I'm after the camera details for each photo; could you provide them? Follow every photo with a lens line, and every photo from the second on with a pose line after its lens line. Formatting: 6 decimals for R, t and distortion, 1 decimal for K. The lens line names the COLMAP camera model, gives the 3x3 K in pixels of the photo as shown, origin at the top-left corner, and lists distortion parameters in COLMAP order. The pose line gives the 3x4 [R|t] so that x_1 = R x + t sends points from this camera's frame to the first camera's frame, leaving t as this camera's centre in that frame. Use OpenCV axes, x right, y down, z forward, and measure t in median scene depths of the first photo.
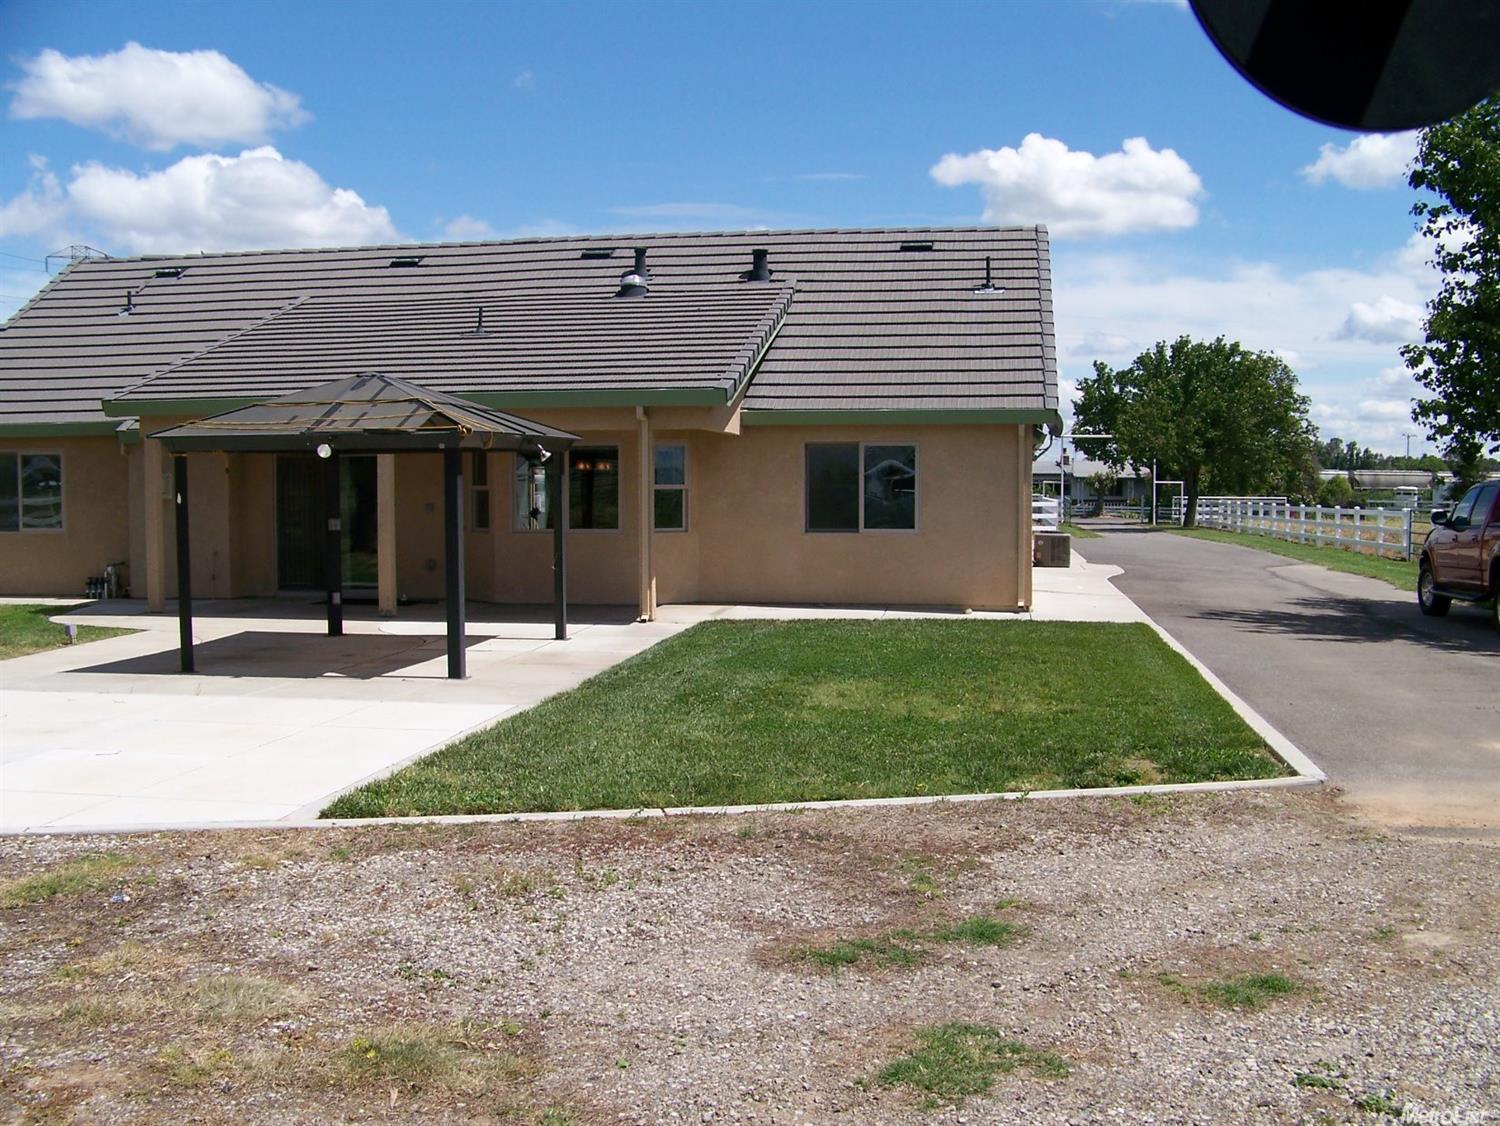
lens RADIAL K [[1586.0, 0, 760.5], [0, 1586.0, 559.9], [0, 0, 1]] dist [-0.128137, 0.000000]
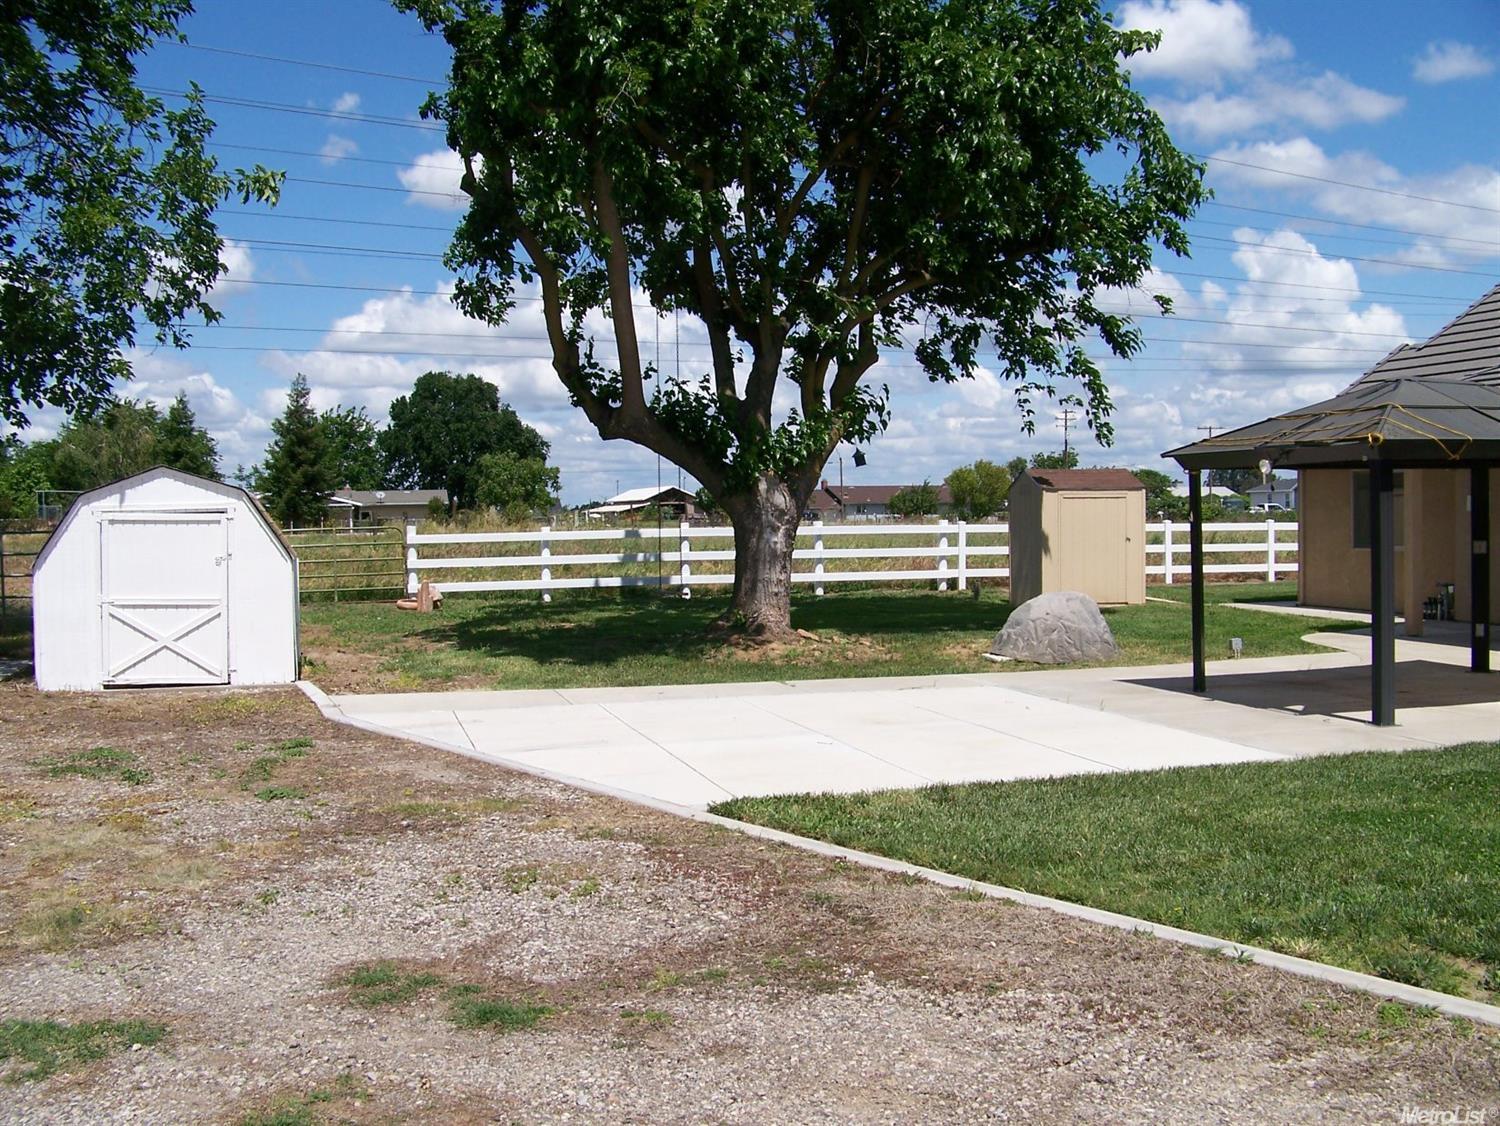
lens RADIAL K [[1586.0, 0, 749.7], [0, 1586.0, 559.0], [0, 0, 1]] dist [-0.128137, 0.000000]
pose [[0.435520, 0.027691, -0.899753, 0.861565], [-0.037429, 0.999219, 0.012635, -0.031101], [0.899401, 0.028174, 0.436216, 0.646481]]
